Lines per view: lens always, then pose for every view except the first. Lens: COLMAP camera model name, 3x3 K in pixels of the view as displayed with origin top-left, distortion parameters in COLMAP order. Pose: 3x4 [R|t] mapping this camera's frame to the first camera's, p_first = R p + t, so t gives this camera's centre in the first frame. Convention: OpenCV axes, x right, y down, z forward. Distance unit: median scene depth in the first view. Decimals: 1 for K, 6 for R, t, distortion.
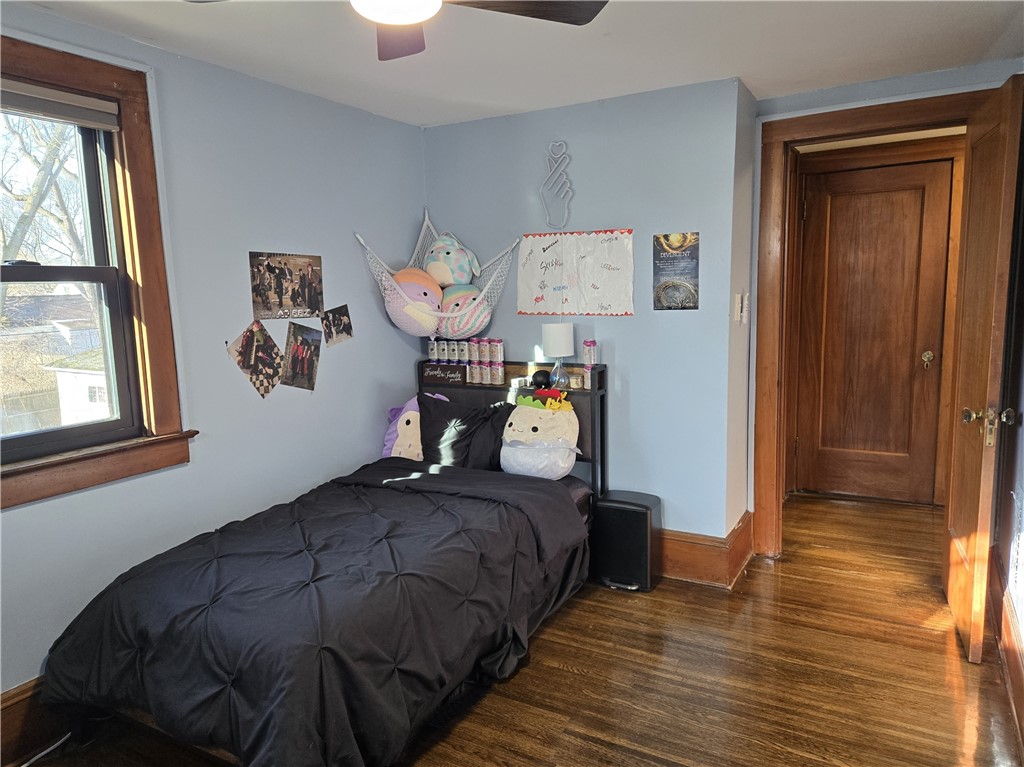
lens RADIAL K [[689.5, 0, 512.6], [0, 689.5, 388.0], [0, 0, 1]] dist [0.048124, -0.013408]
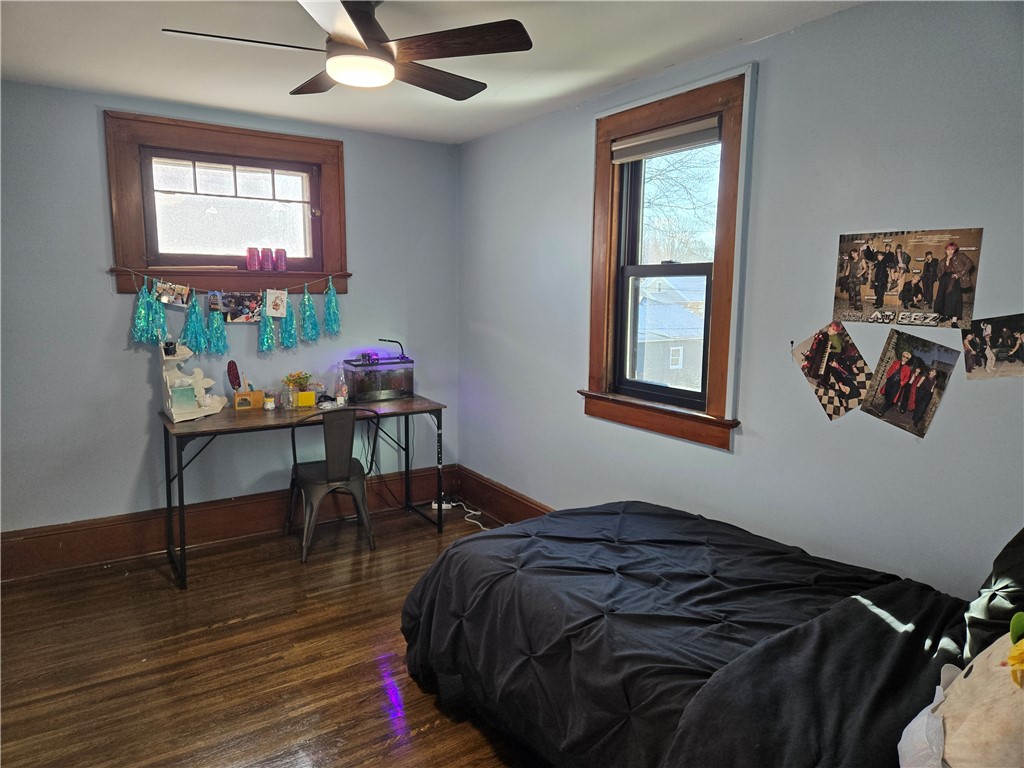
lens RADIAL K [[689.5, 0, 510.1], [0, 689.5, 386.9], [0, 0, 1]] dist [0.048124, -0.013408]
pose [[-0.465660, 0.156544, -0.871008, 0.496212], [-0.114683, 0.965256, 0.234794, -0.165037], [0.877501, 0.209224, -0.431528, 1.004155]]
